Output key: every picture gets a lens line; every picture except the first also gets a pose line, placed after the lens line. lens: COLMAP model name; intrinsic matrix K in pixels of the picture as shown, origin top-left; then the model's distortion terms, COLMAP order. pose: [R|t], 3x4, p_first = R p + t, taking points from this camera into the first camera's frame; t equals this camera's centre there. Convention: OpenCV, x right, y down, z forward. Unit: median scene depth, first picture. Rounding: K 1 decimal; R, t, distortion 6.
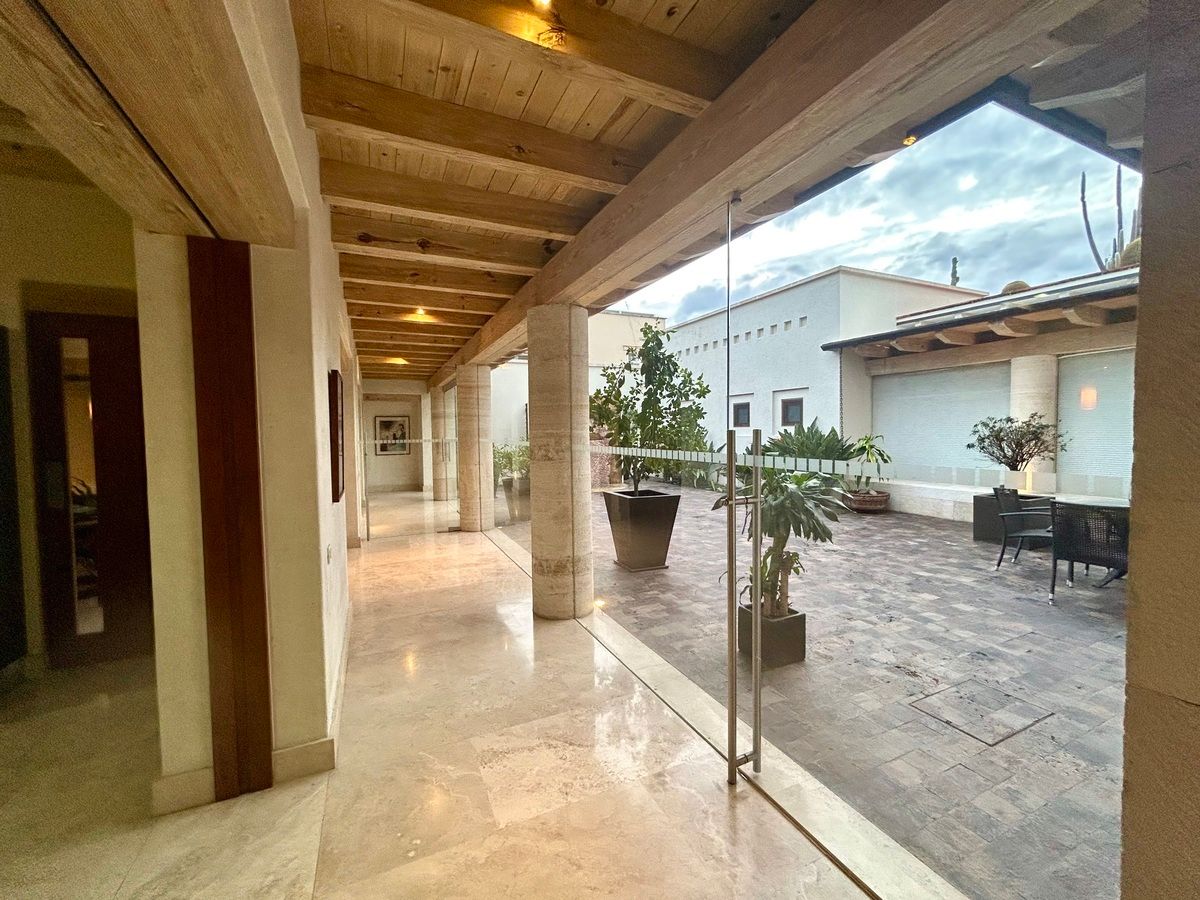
lens RADIAL K [[484.7, 0, 603.9], [0, 484.7, 445.4], [0, 0, 1]] dist [0.002257, 0.000899]
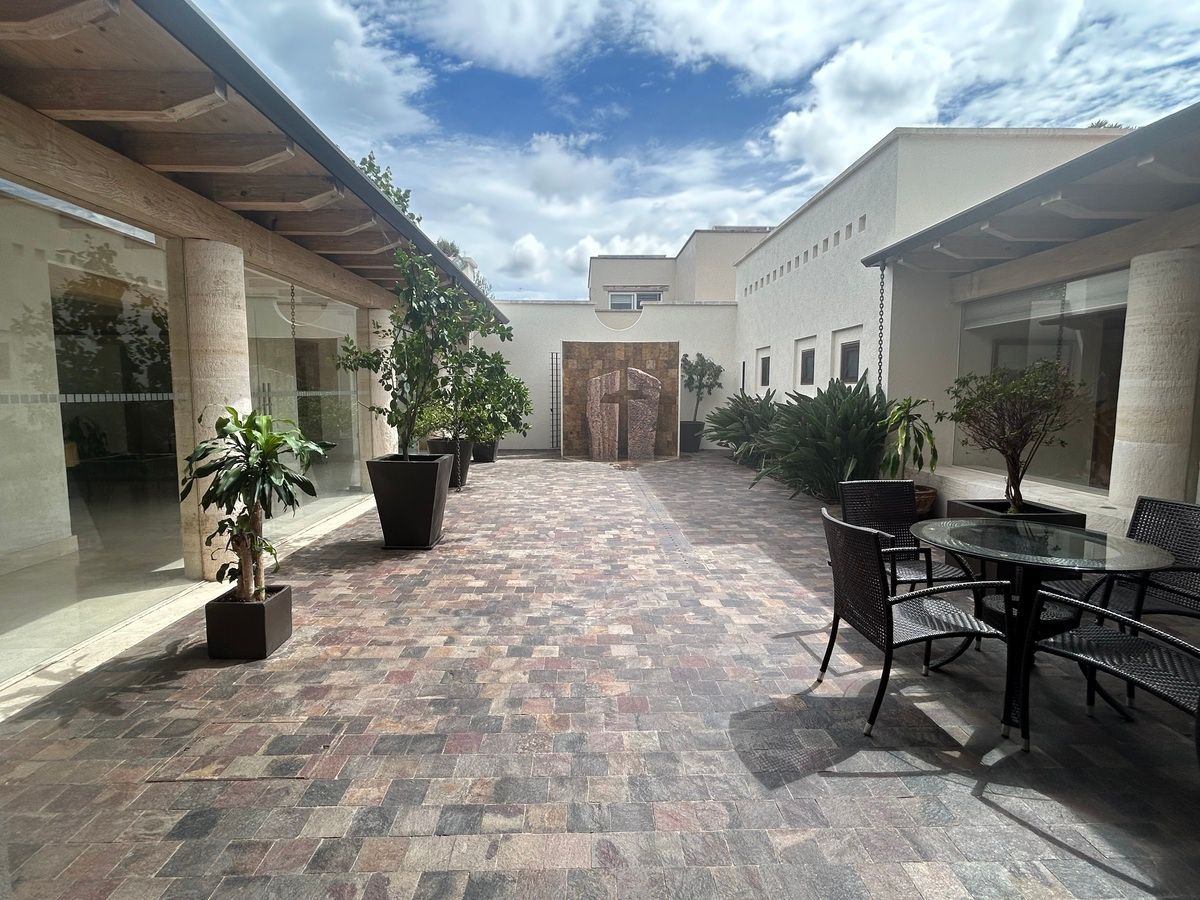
lens RADIAL K [[593.9, 0, 596.6], [0, 593.9, 449.7], [0, 0, 1]] dist [-0.005069, 0.002087]
pose [[0.915209, 0.055462, -0.399146, 0.922648], [-0.027536, 0.996776, 0.075366, -0.001835], [0.402039, -0.057985, 0.913785, 0.232670]]
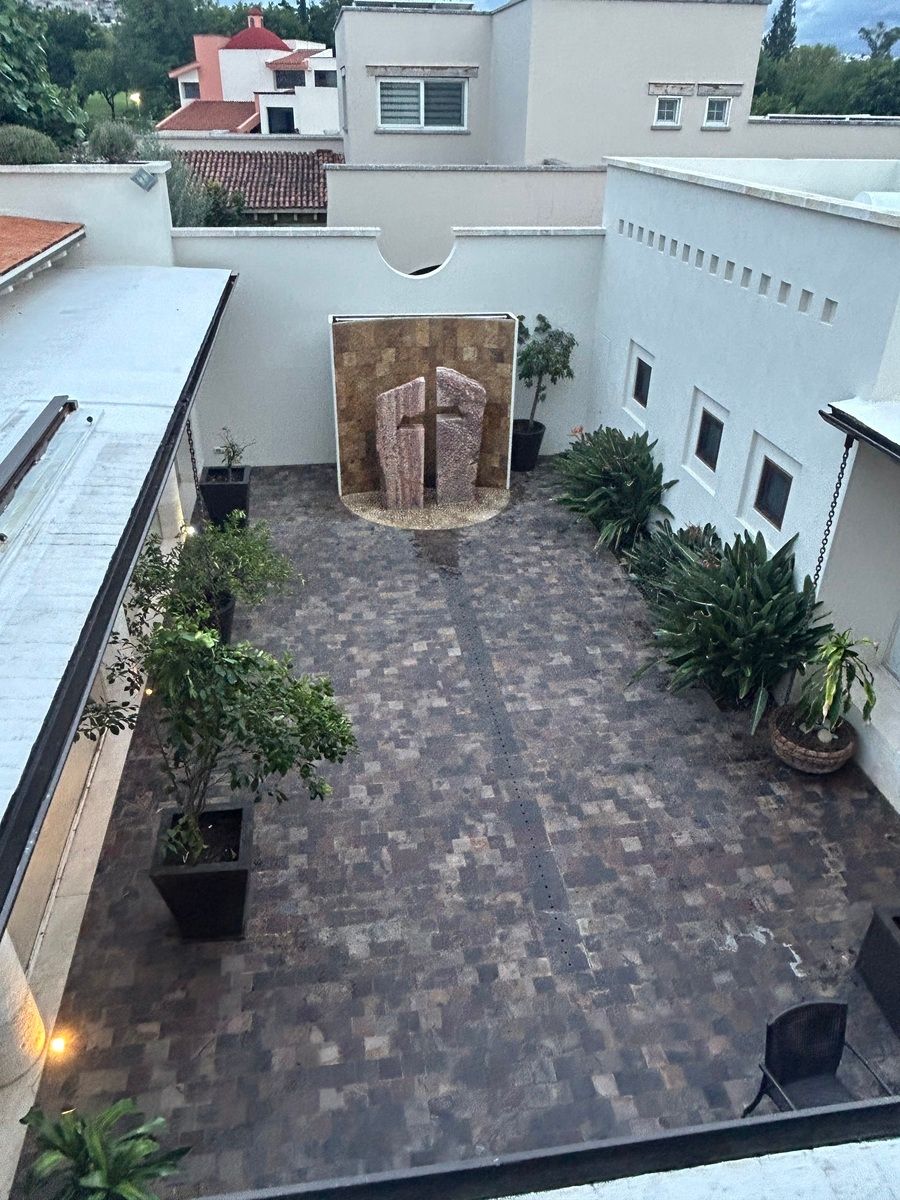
lens RADIAL K [[849.9, 0, 446.2], [0, 849.9, 595.4], [0, 0, 1]] dist [0.004888, -0.011768]
pose [[0.954989, 0.172317, -0.241462, 0.691482], [-0.036866, 0.876613, 0.479782, -0.838980], [0.294343, -0.449285, 0.843508, 0.375055]]
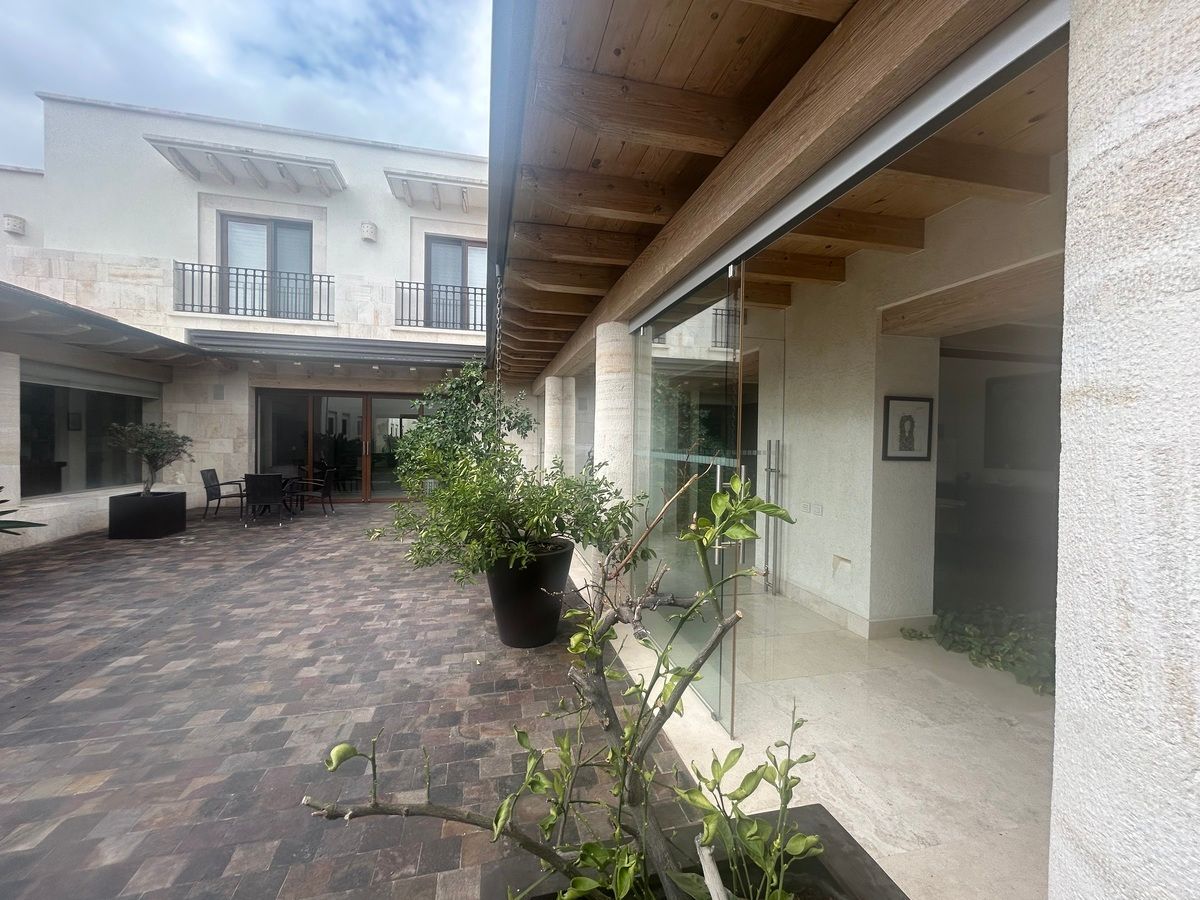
lens RADIAL K [[484.7, 0, 596.3], [0, 484.7, 448.0], [0, 0, 1]] dist [0.002257, 0.000899]
pose [[-0.976321, -0.005970, 0.216244, -0.590579], [0.004281, 0.998890, 0.046905, -0.073645], [-0.216284, 0.046720, -0.975212, 2.593041]]
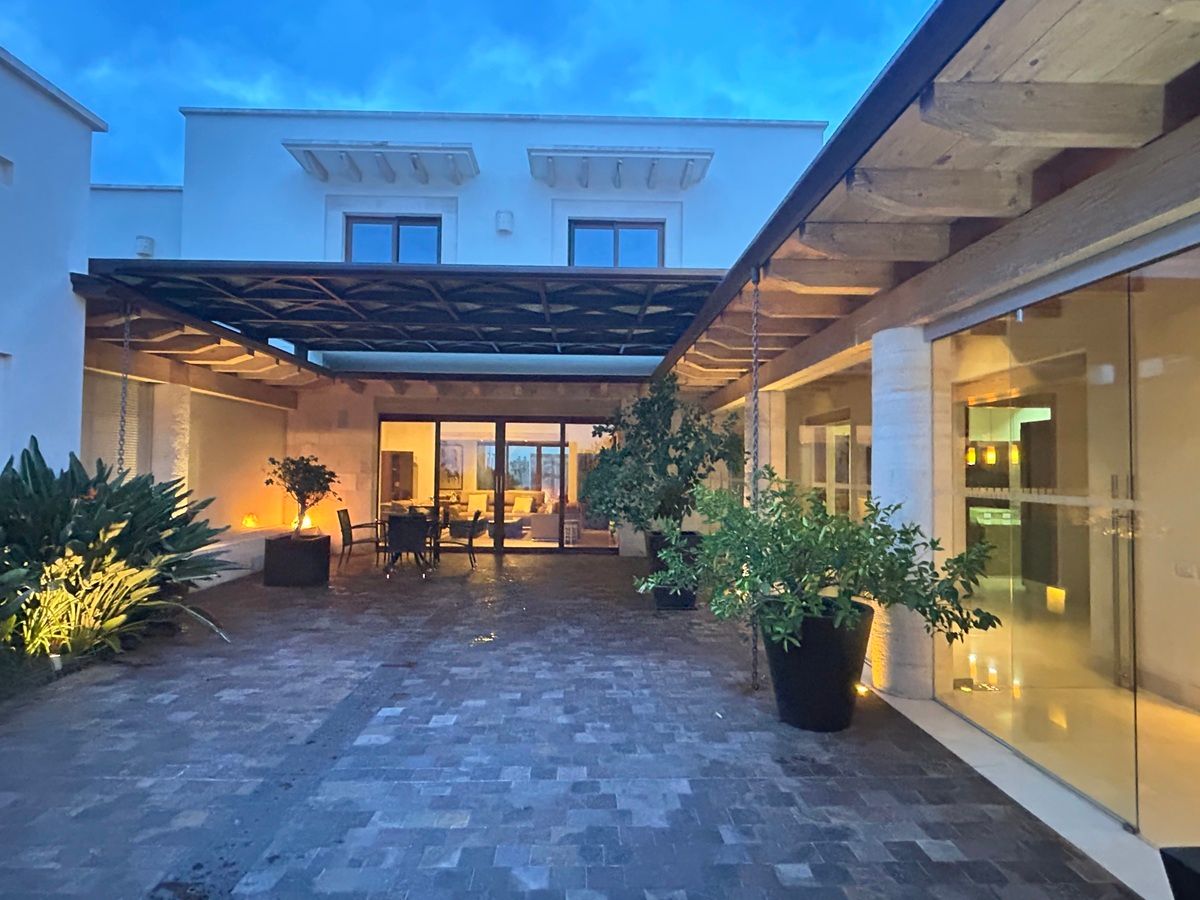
lens RADIAL K [[674.8, 0, 593.1], [0, 674.8, 446.3], [0, 0, 1]] dist [-0.005778, -0.003006]
pose [[-0.911212, 0.017370, 0.411571, -0.414275], [0.015334, 0.999848, -0.008249, -0.088031], [-0.411652, -0.001206, -0.911340, 2.798355]]
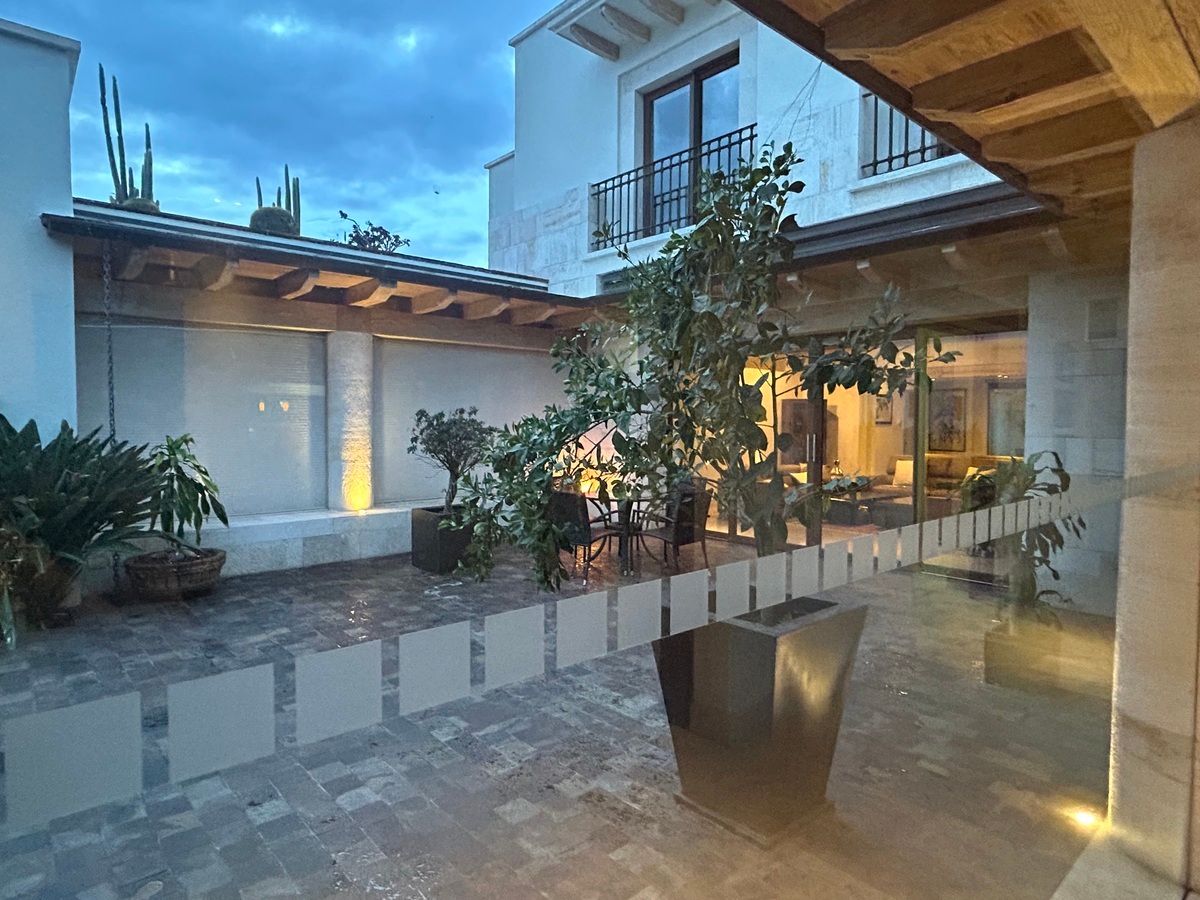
lens RADIAL K [[674.8, 0, 594.1], [0, 674.8, 456.0], [0, 0, 1]] dist [-0.005778, -0.003006]
pose [[-0.275566, -0.042731, 0.960332, -0.428824], [0.033895, 0.997958, 0.054131, -0.049649], [-0.960685, 0.047467, -0.273555, 1.483247]]
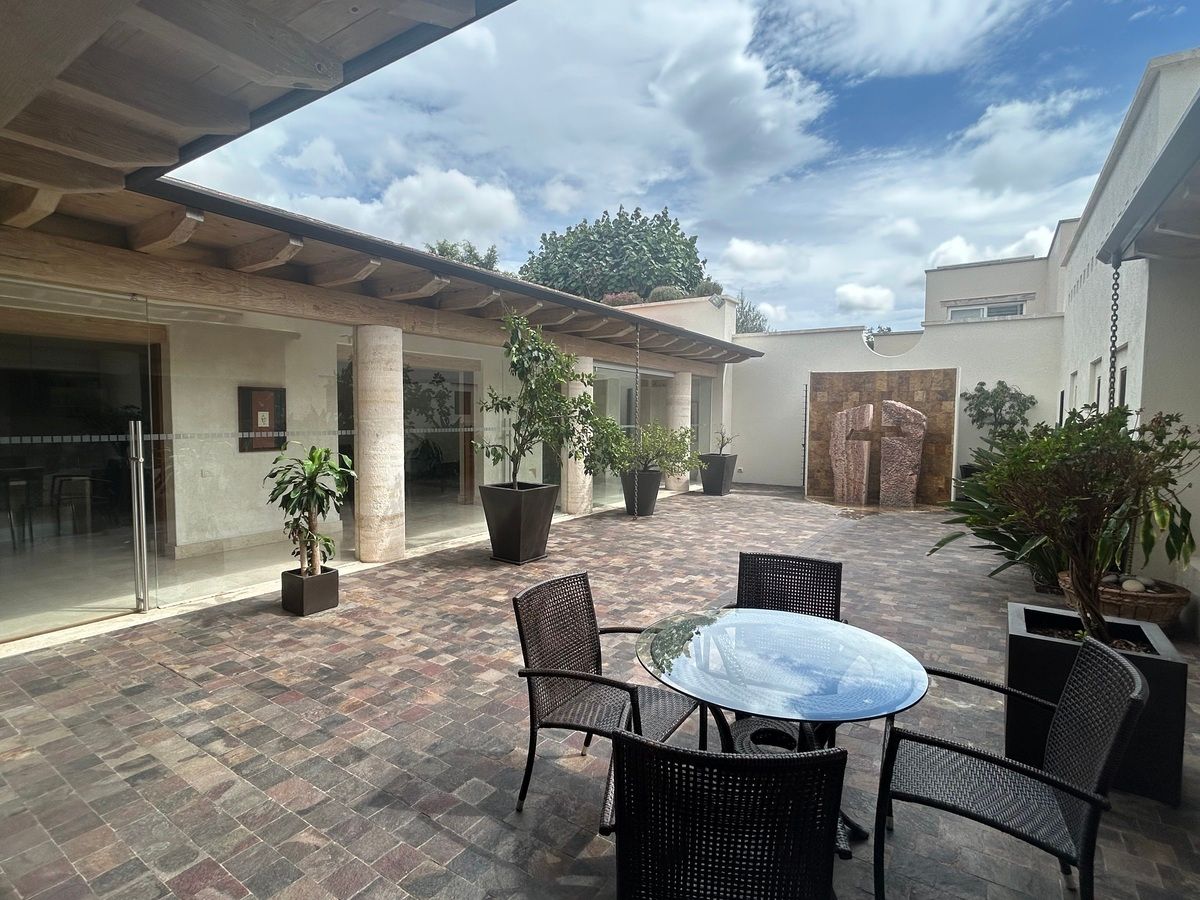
lens RADIAL K [[593.9, 0, 597.6], [0, 593.9, 452.1], [0, 0, 1]] dist [-0.005069, 0.002087]
pose [[0.516144, 0.072365, -0.853439, 1.417723], [-0.044813, 0.997341, 0.057465, -0.056648], [0.855329, 0.008585, 0.518014, 0.606200]]
